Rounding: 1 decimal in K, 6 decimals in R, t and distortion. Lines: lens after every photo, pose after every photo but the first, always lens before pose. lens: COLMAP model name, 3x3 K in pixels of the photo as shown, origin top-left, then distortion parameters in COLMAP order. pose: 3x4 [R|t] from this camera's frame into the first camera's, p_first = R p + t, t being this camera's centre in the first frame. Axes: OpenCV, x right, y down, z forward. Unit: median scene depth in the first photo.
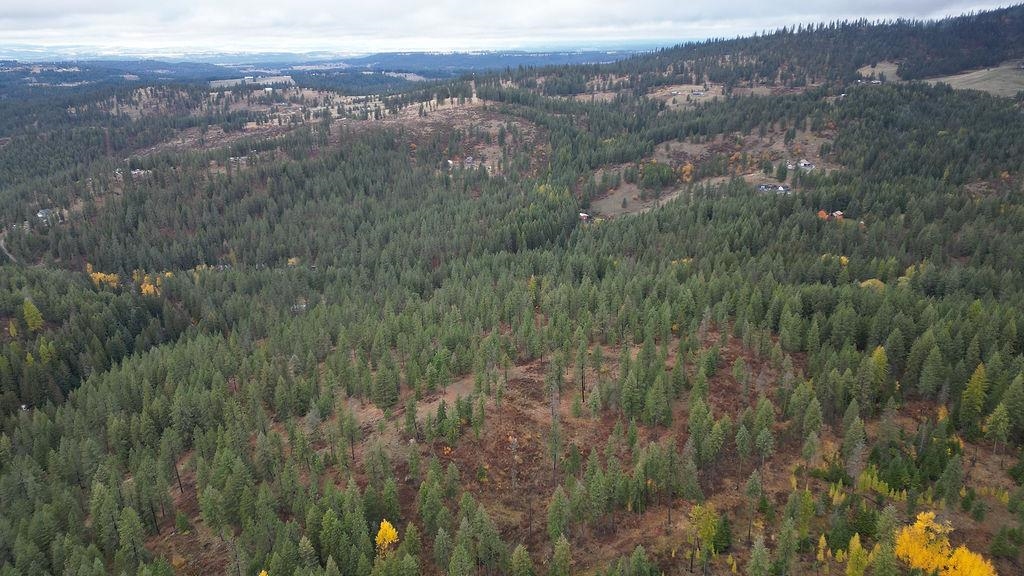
lens RADIAL K [[701.7, 0, 516.2], [0, 701.7, 285.9], [0, 0, 1]] dist [0.092894, -0.088056]
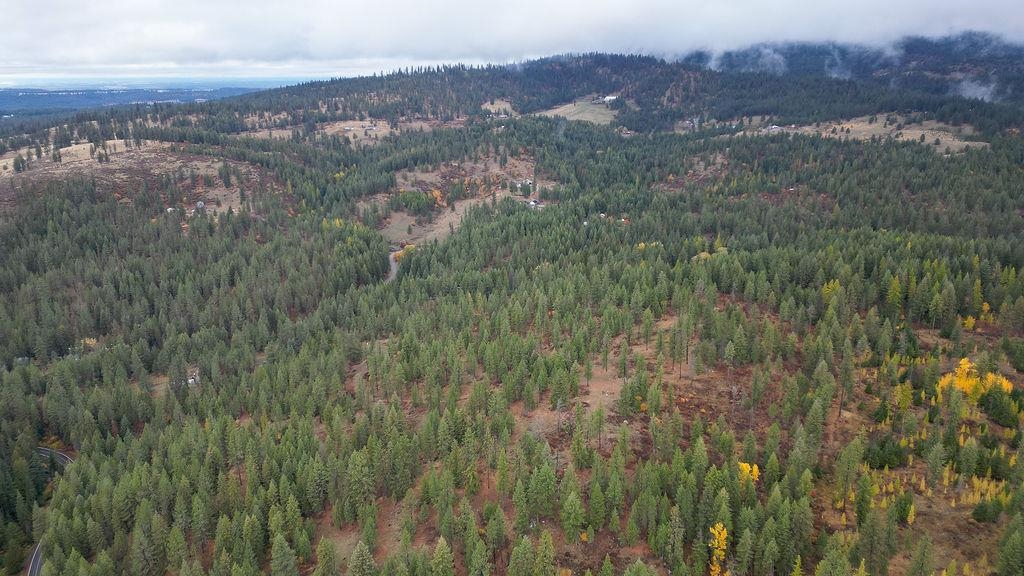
lens RADIAL K [[701.7, 0, 515.3], [0, 701.7, 294.5], [0, 0, 1]] dist [0.092894, -0.088056]
pose [[0.823416, -0.162849, 0.543567, -0.174839], [0.184612, 0.982701, 0.014753, -0.005494], [-0.536567, 0.088201, 0.839236, 0.026609]]
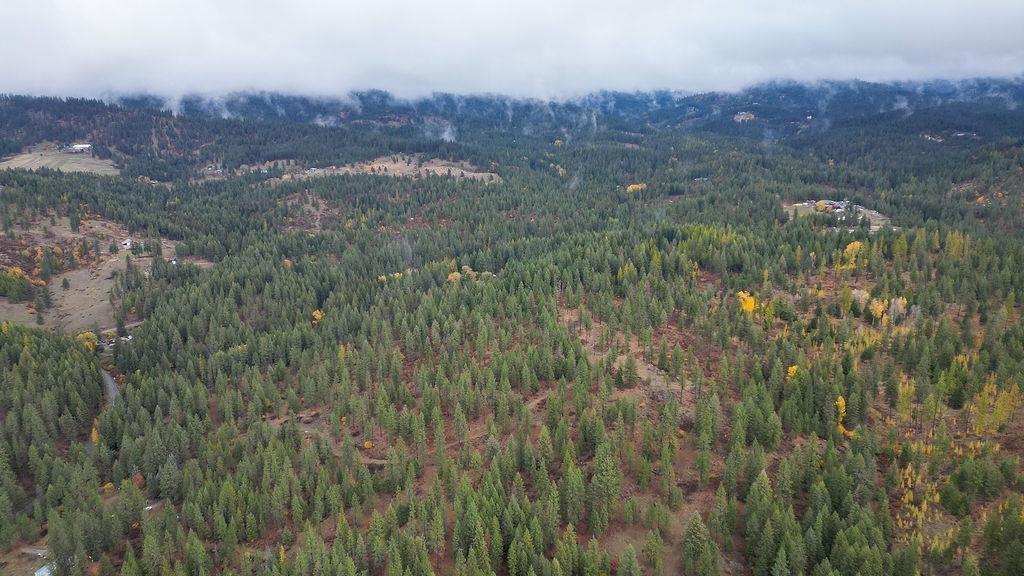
lens RADIAL K [[701.7, 0, 514.0], [0, 701.7, 287.0], [0, 0, 1]] dist [0.092894, -0.088056]
pose [[0.140425, -0.221913, 0.964902, -0.312994], [0.334882, 0.927766, 0.164636, -0.061488], [-0.931738, 0.300009, 0.204596, 0.193315]]
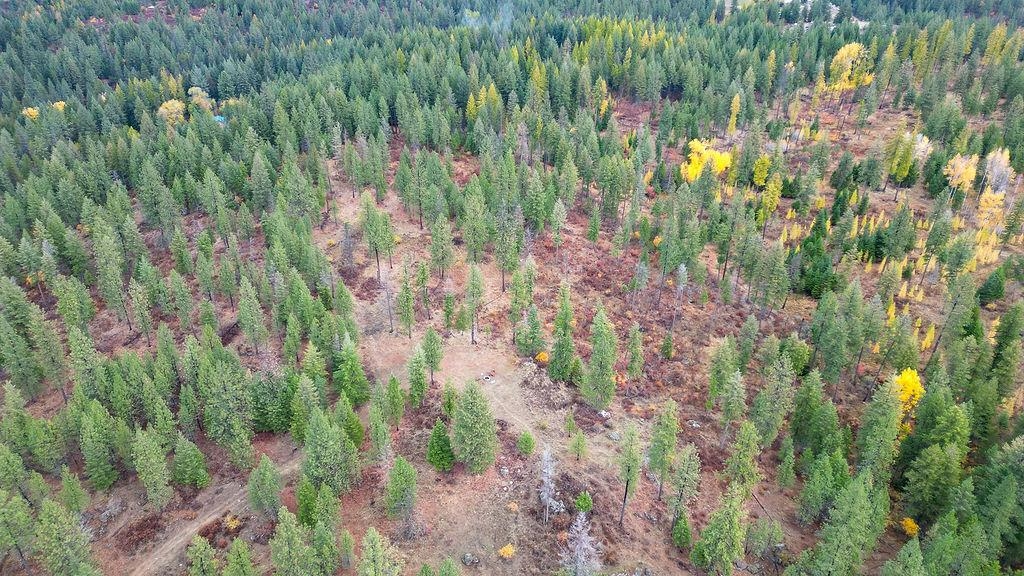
lens RADIAL K [[701.7, 0, 518.4], [0, 701.7, 289.4], [0, 0, 1]] dist [0.092894, -0.088056]
pose [[-0.037079, -0.458834, 0.887748, -0.115409], [0.310009, 0.839249, 0.446716, -0.023466], [-0.950010, 0.291774, 0.111124, 0.196103]]
